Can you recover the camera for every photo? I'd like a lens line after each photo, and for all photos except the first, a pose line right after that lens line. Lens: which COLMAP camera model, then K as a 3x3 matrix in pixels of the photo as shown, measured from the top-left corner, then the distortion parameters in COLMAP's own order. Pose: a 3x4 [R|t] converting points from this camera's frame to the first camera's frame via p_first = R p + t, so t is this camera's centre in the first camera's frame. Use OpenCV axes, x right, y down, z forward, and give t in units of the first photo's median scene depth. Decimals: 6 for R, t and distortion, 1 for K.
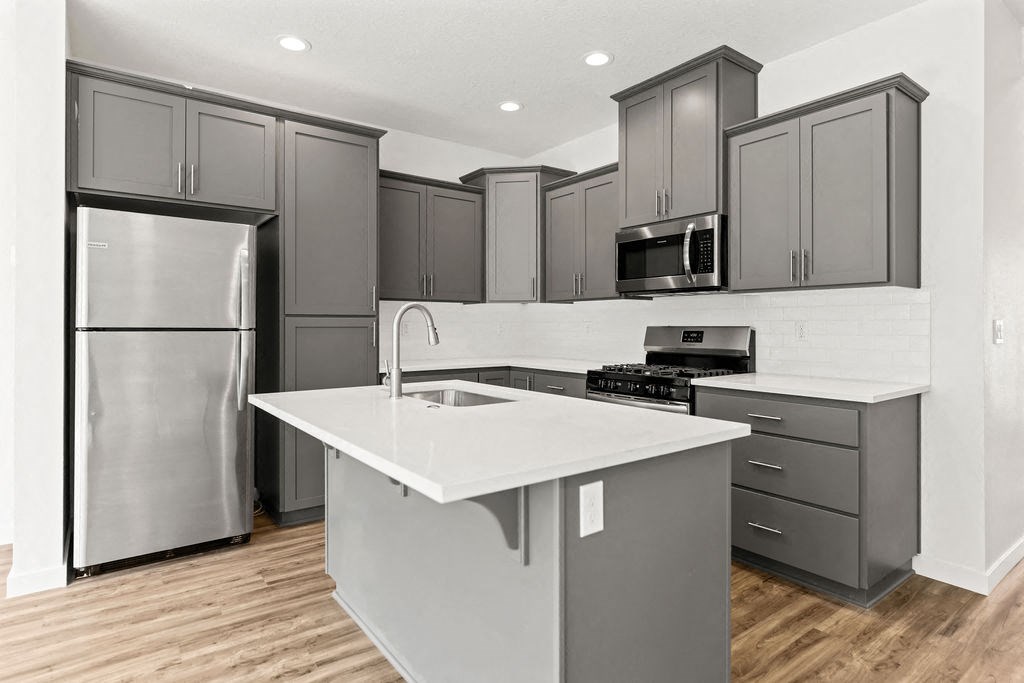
lens RADIAL K [[542.7, 0, 488.9], [0, 542.7, 323.7], [0, 0, 1]] dist [0.004954, -0.003439]
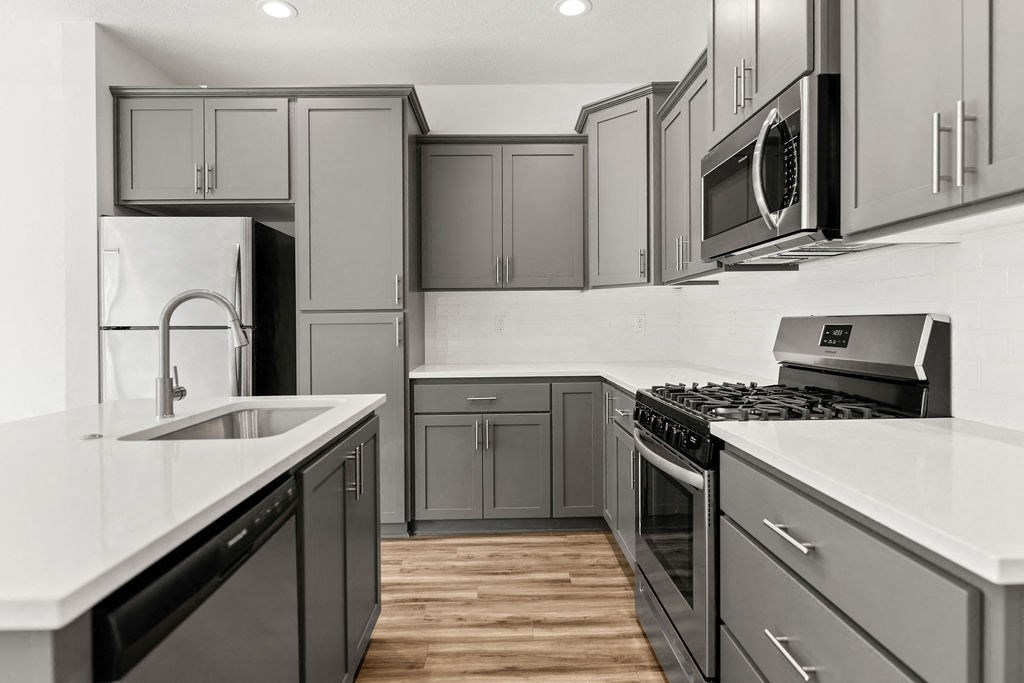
lens RADIAL K [[542.7, 0, 519.8], [0, 542.7, 331.6], [0, 0, 1]] dist [0.004954, -0.003439]
pose [[0.829982, -0.001044, -0.557789, 0.447800], [0.014572, 0.999698, 0.019813, 0.005565], [0.557600, -0.024572, 0.829746, 0.437470]]
